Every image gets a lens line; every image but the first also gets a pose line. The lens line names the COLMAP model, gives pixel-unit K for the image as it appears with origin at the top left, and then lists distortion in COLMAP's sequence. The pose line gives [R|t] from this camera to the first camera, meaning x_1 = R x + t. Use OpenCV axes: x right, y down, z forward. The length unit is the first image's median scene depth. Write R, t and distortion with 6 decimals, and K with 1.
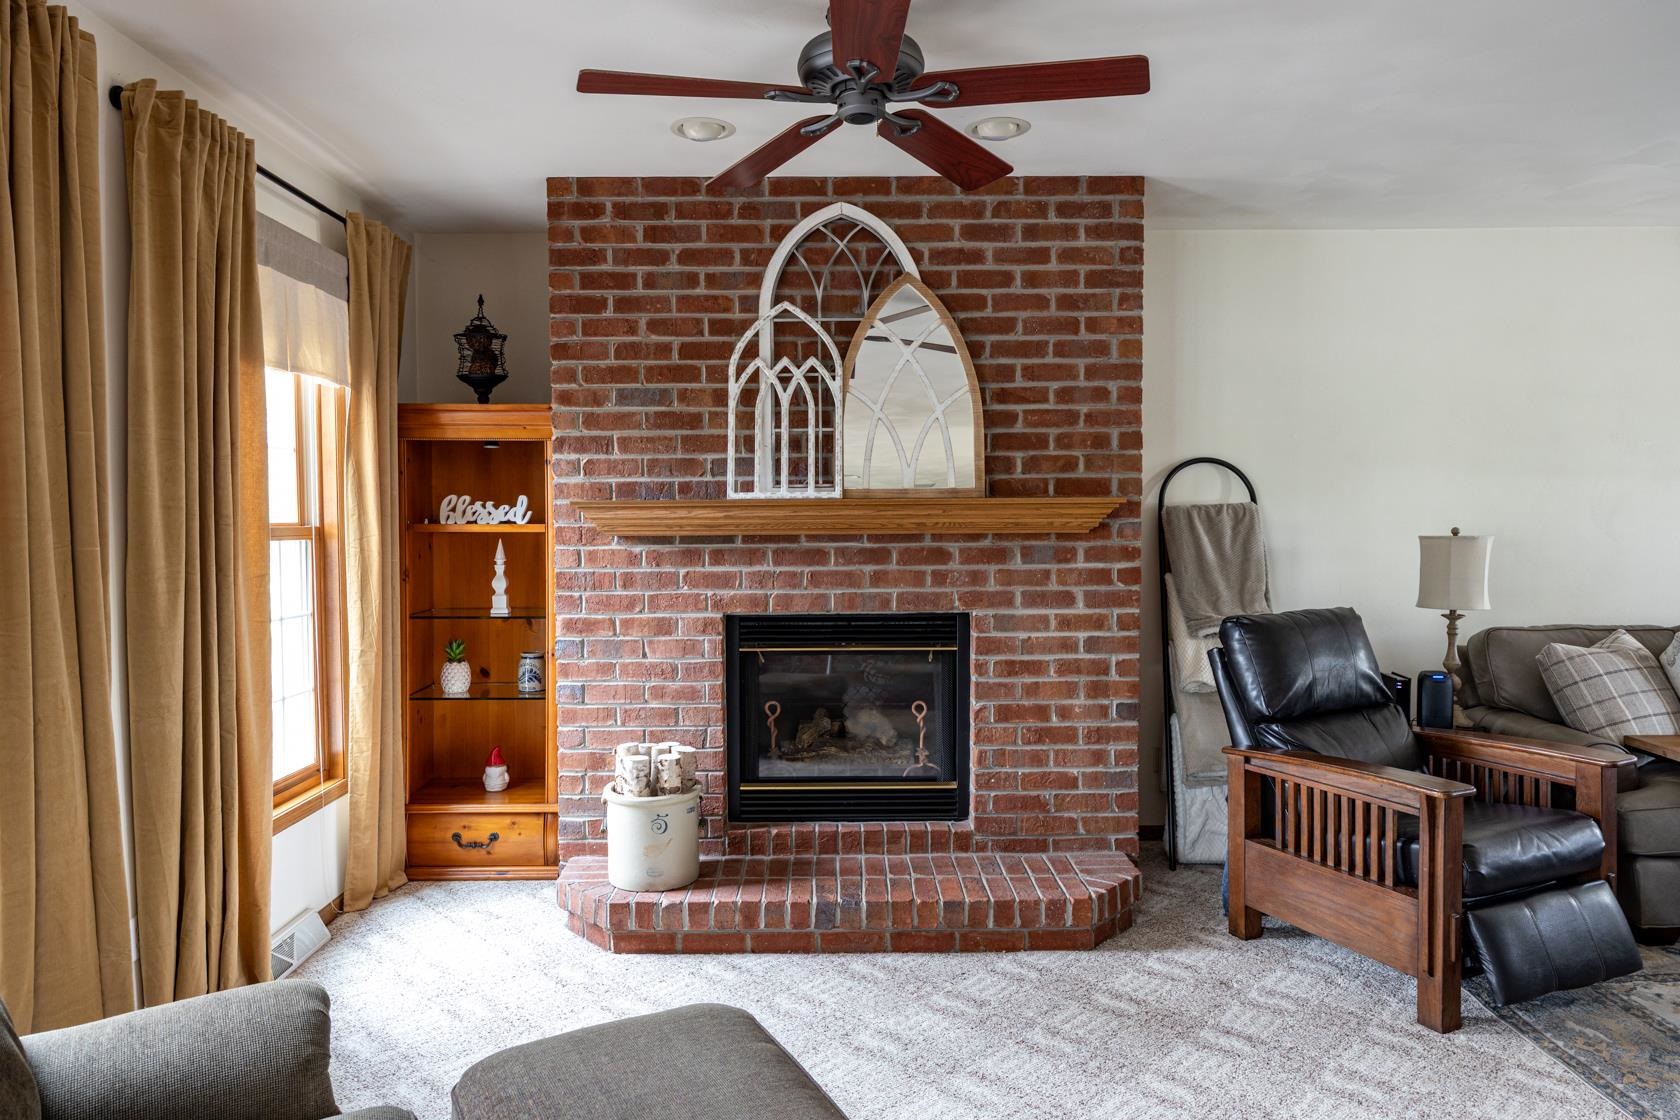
lens RADIAL K [[1068.5, 0, 834.5], [0, 1068.5, 552.4], [0, 0, 1]] dist [0.002462, -0.000778]
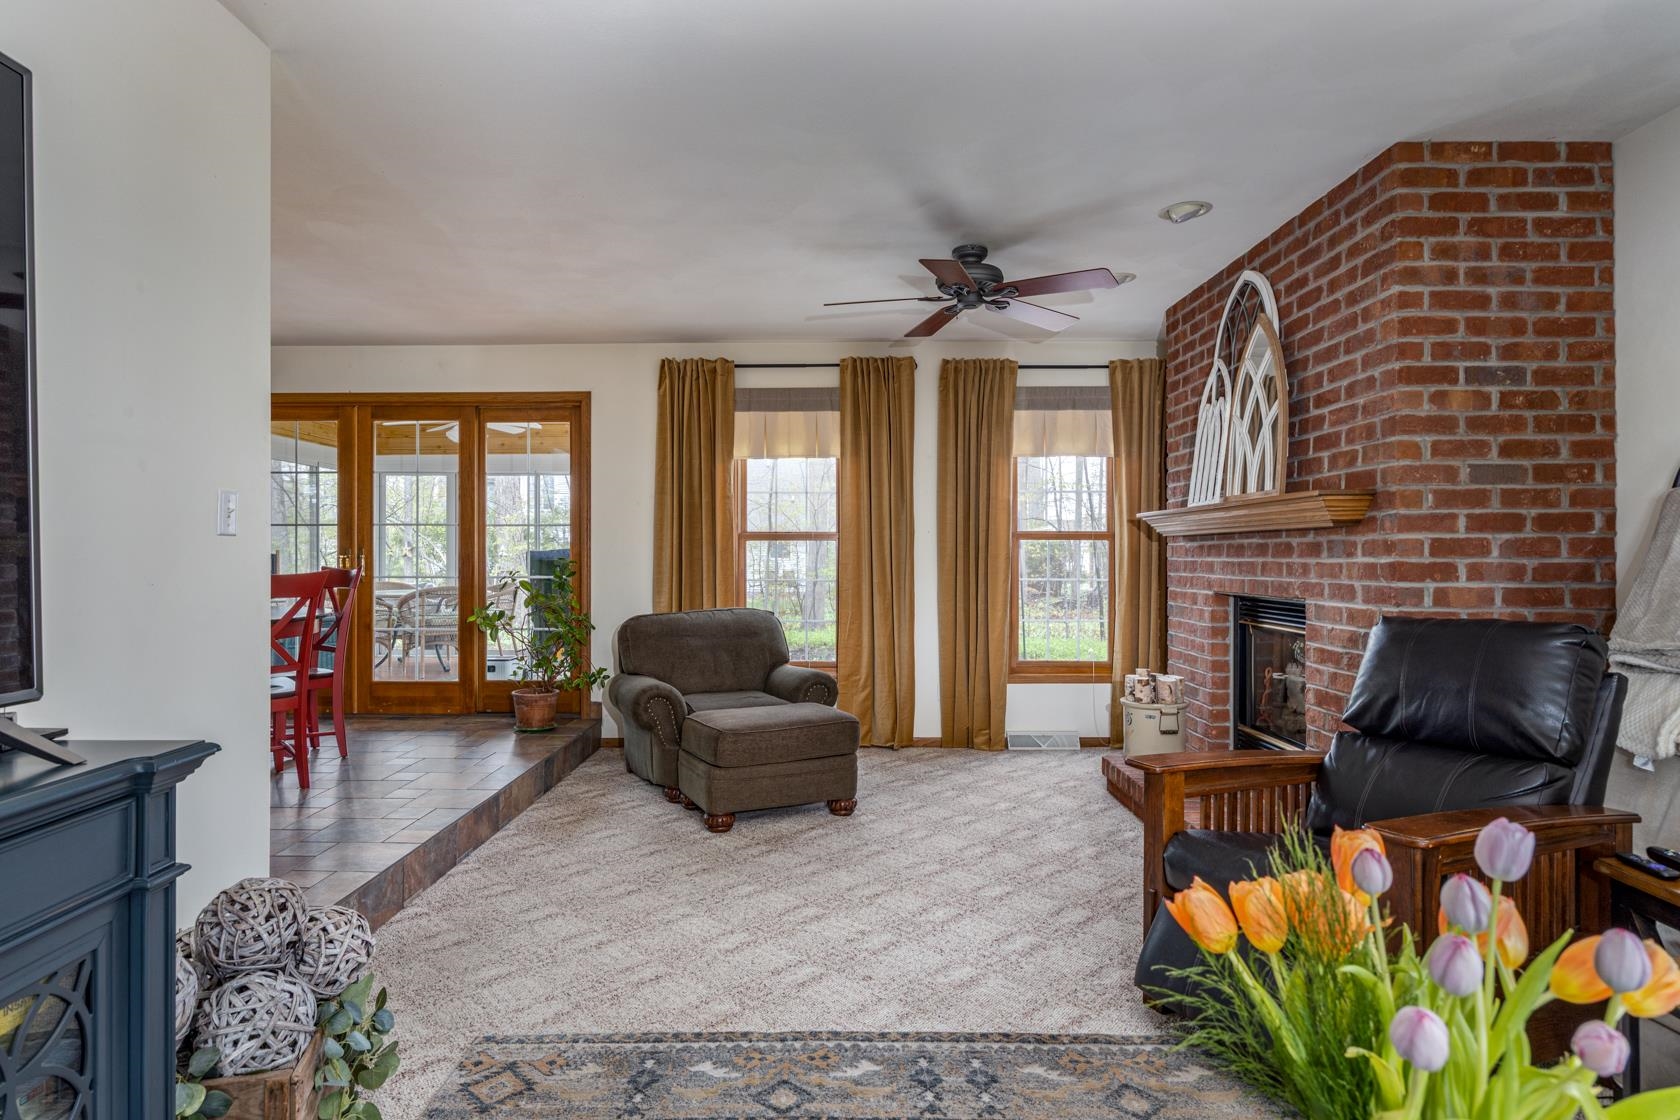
lens RADIAL K [[925.4, 0, 835.6], [0, 925.4, 554.5], [0, 0, 1]] dist [-0.000589, -0.000589]
pose [[-0.005418, 0.008336, -0.999951, 1.094361], [-0.030564, 0.999497, 0.008498, 0.015281], [0.999518, 0.030608, -0.005161, 0.522217]]
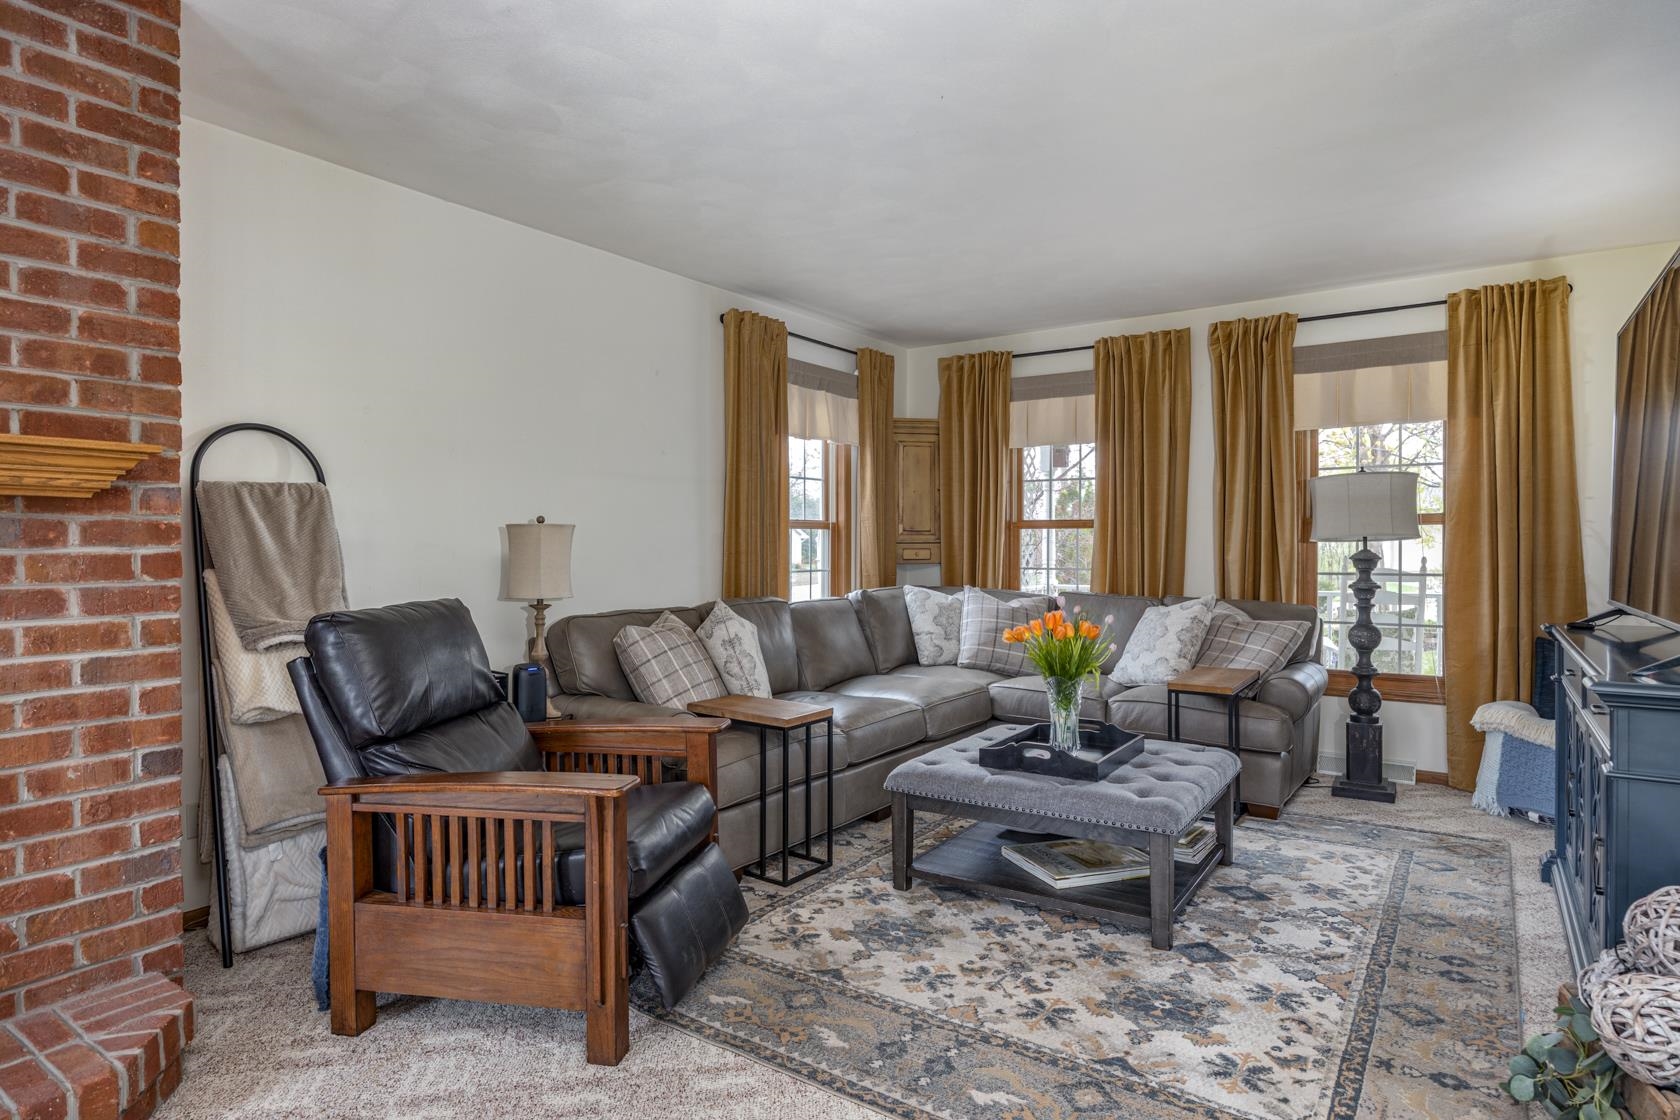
lens RADIAL K [[941.9, 0, 836.8], [0, 941.9, 556.5], [0, 0, 1]] dist [-0.000440, -0.002238]
pose [[0.581772, -0.002667, 0.813348, 0.035586], [0.026719, 0.999518, -0.015834, 0.037652], [-0.812913, 0.030944, 0.581562, 0.294267]]
